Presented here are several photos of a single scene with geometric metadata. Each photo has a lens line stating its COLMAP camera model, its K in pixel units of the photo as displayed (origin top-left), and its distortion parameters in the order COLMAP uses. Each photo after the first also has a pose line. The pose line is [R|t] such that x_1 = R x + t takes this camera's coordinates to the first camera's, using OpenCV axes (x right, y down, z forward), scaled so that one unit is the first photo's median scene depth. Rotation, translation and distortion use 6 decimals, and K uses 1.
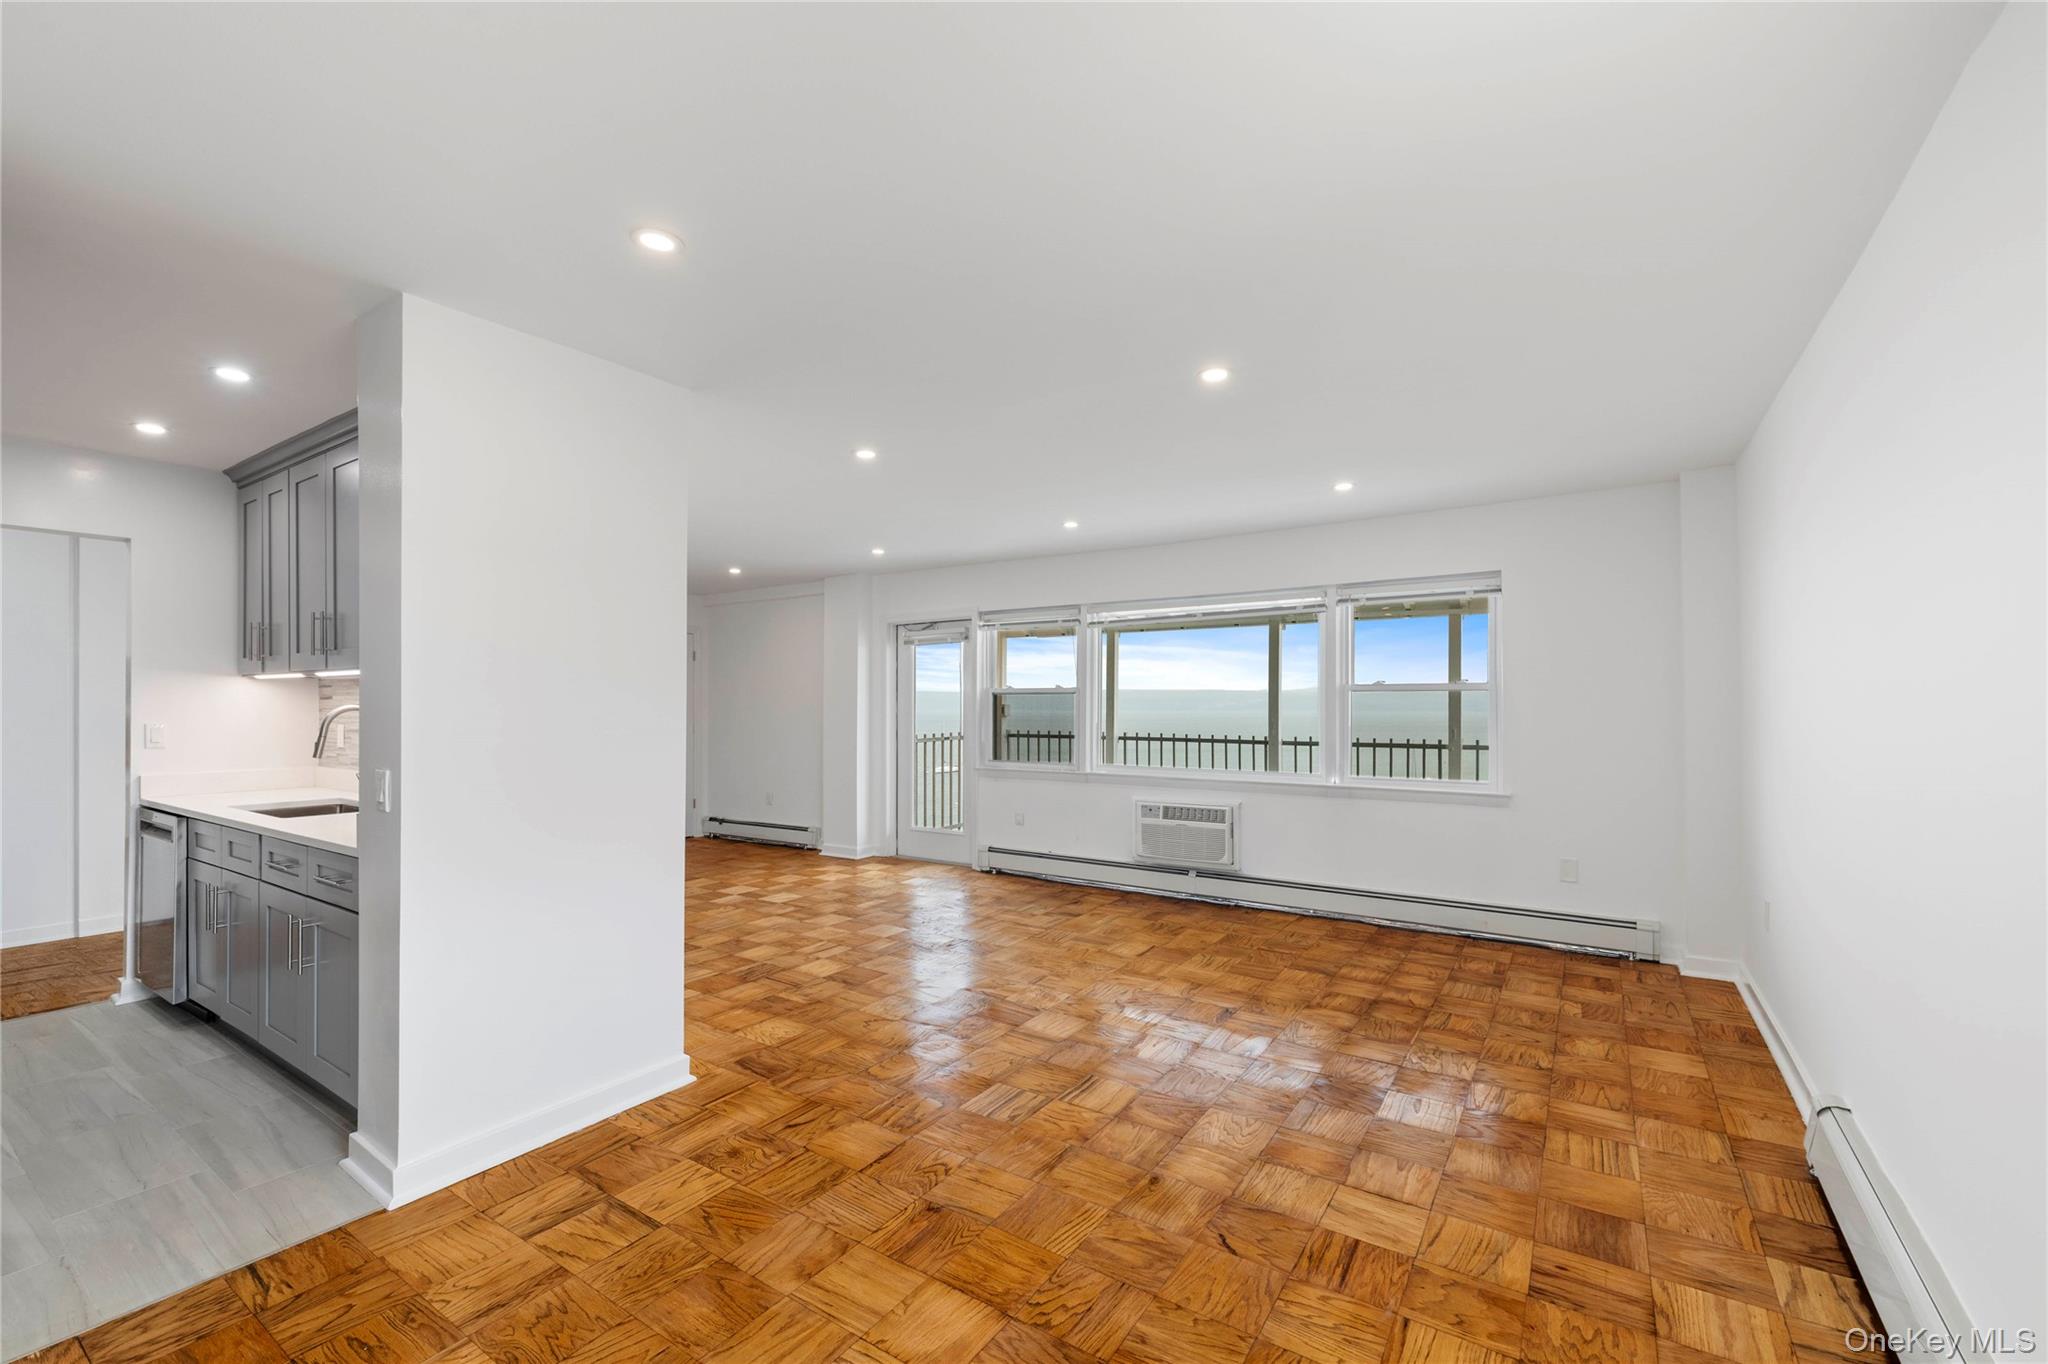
lens RADIAL K [[842.2, 0, 1037.2], [0, 842.2, 706.6], [0, 0, 1]] dist [-0.010515, -0.001062]
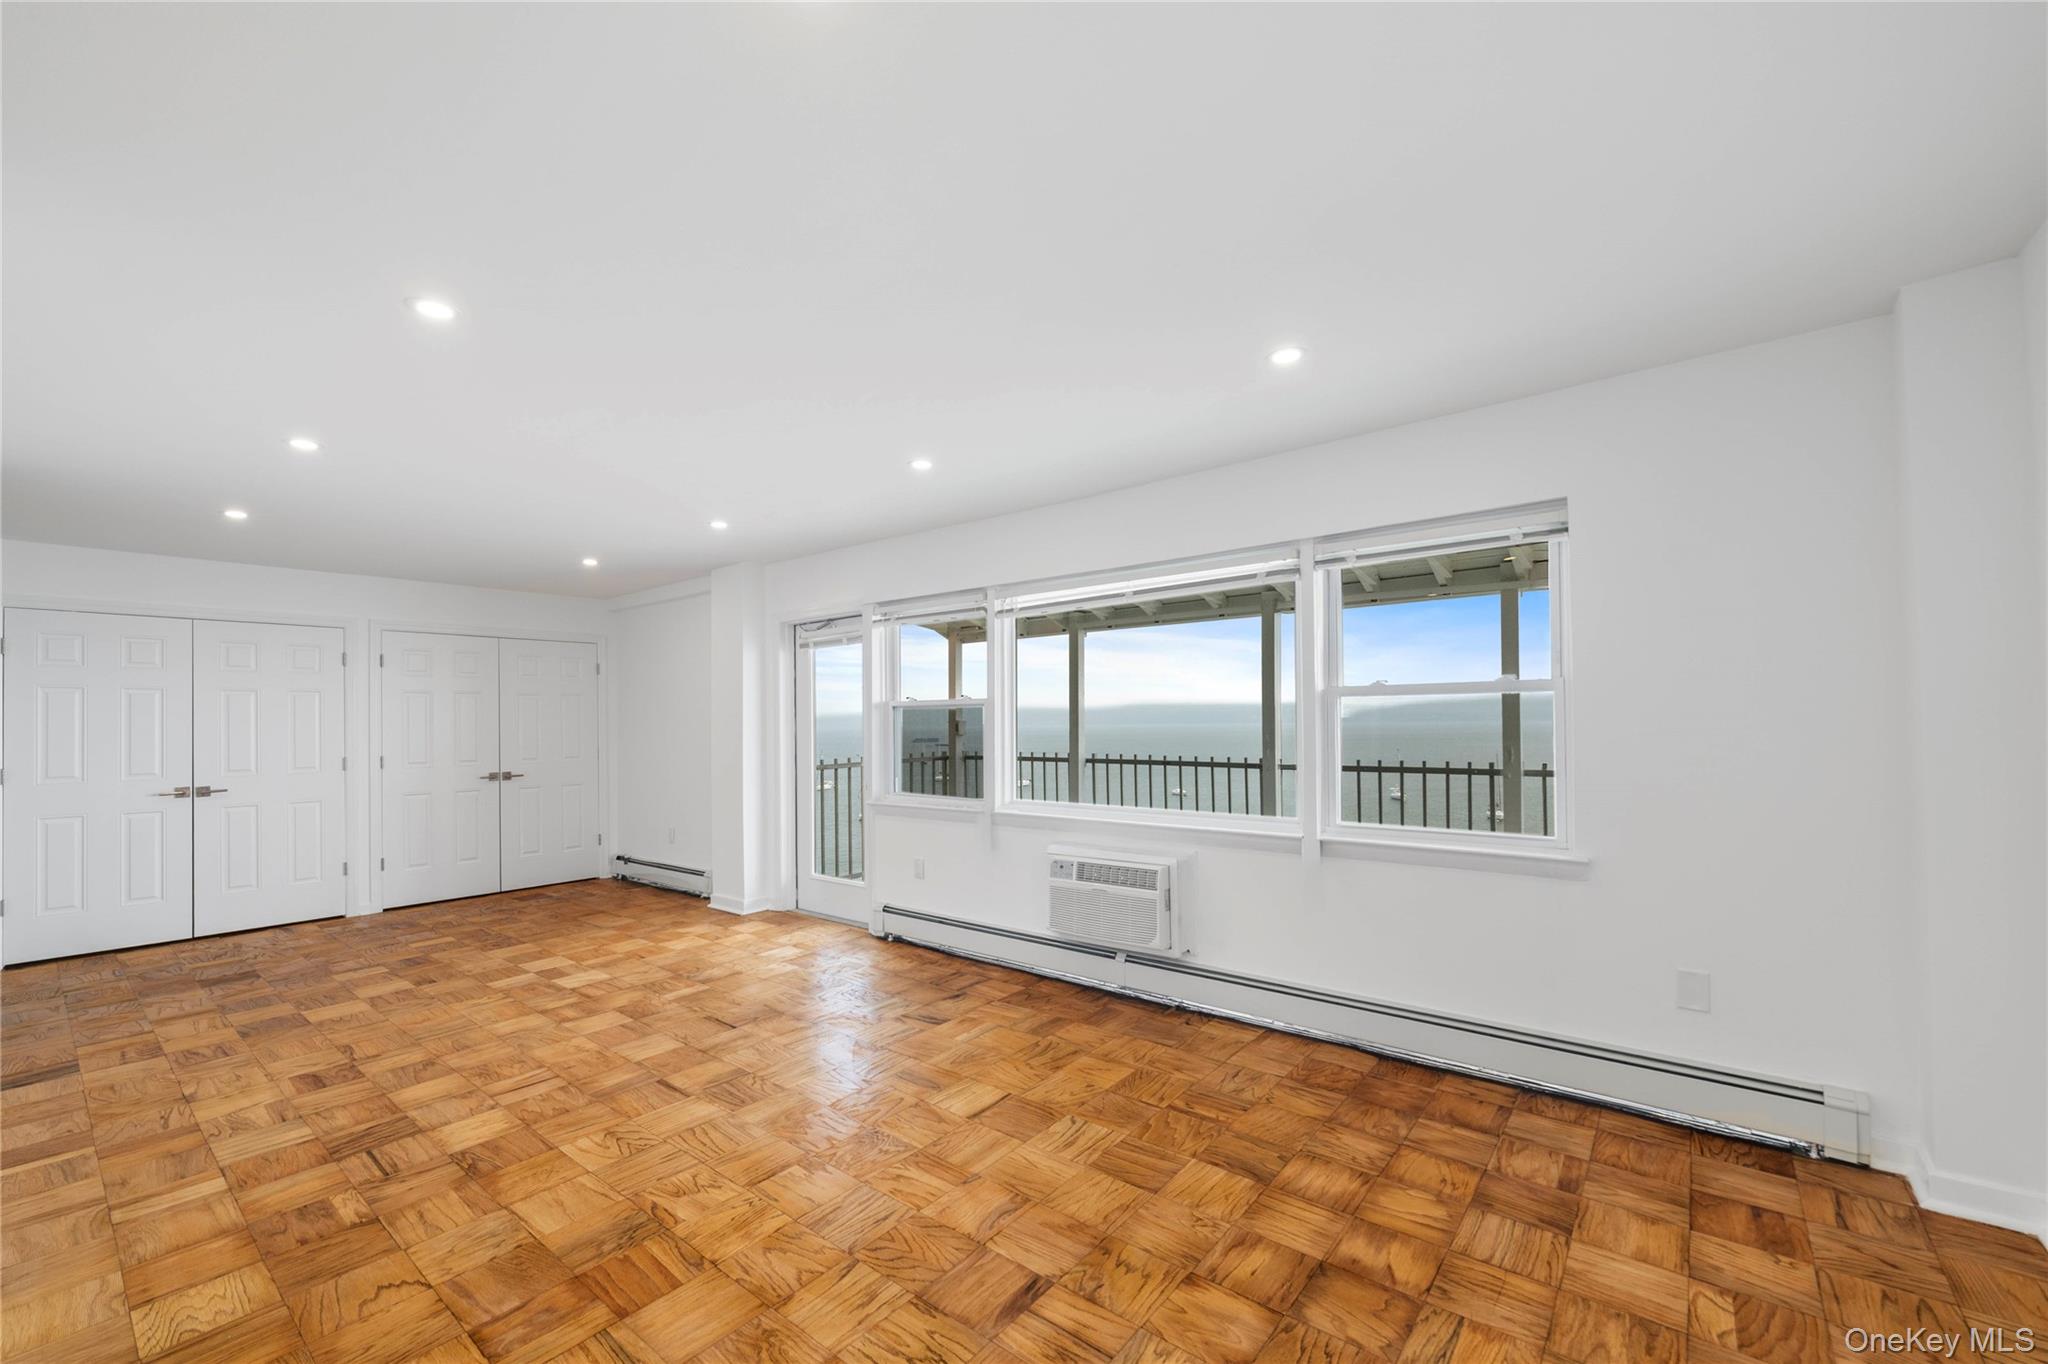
lens RADIAL K [[814.8, 0, 1040.3], [0, 814.8, 719.6], [0, 0, 1]] dist [-0.004006, -0.000034]
pose [[0.995784, -0.010737, -0.091093, 0.206949], [0.010524, 0.999941, -0.002822, -0.001540], [0.091118, 0.001851, 0.995838, 0.349208]]
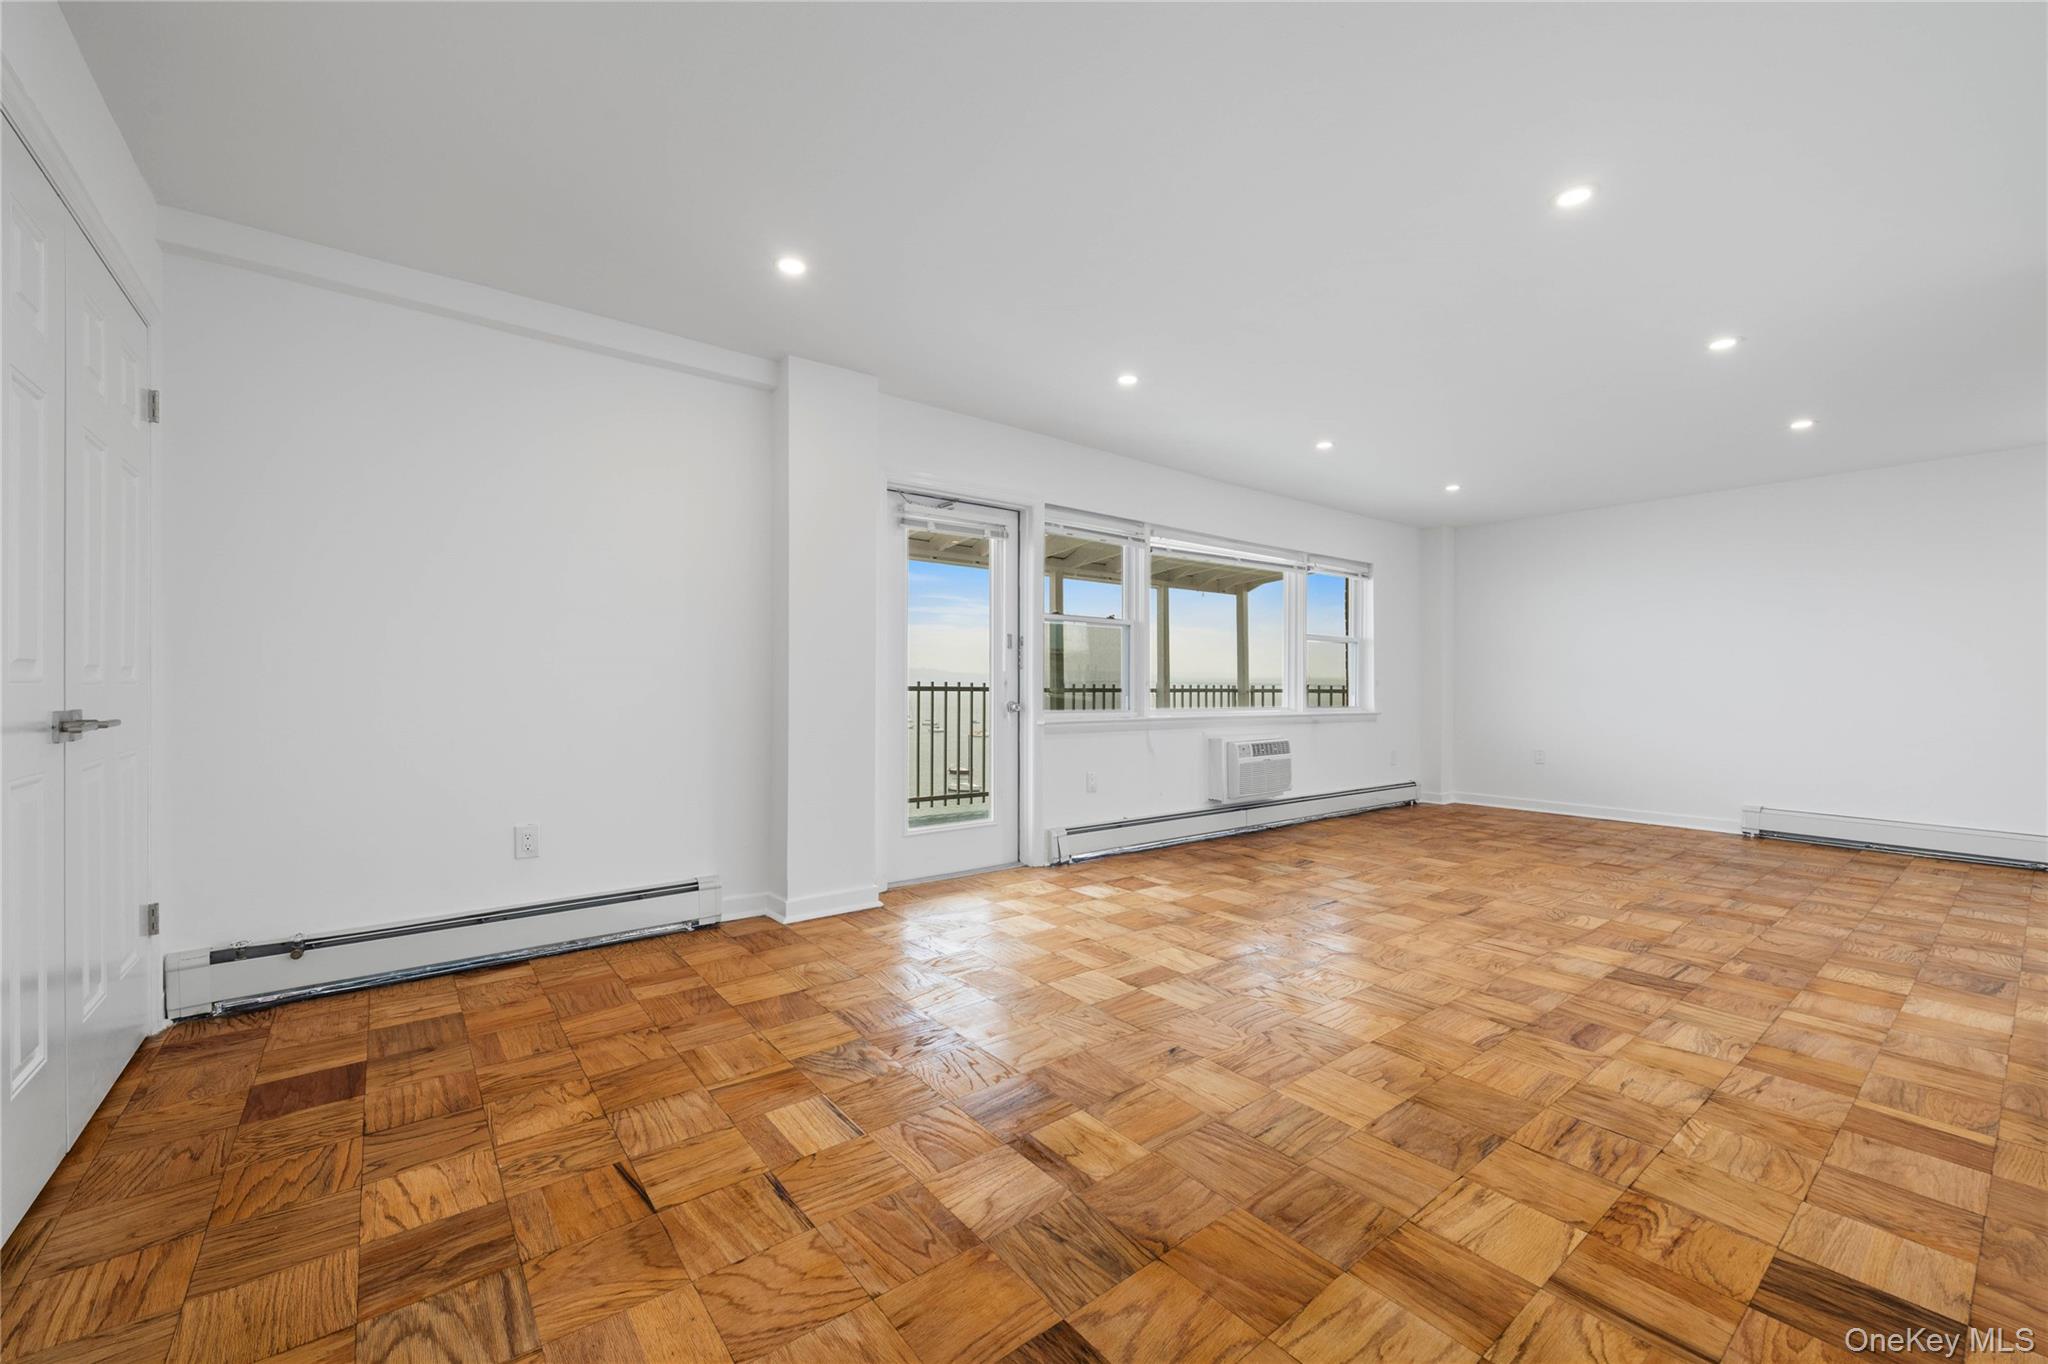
lens RADIAL K [[814.8, 0, 983.1], [0, 814.8, 696.7], [0, 0, 1]] dist [-0.004006, -0.000034]
pose [[0.344937, -0.009362, 0.938579, -0.981543], [-0.005332, 0.999915, 0.011934, 0.057795], [-0.938611, -0.009121, 0.344857, 1.085500]]
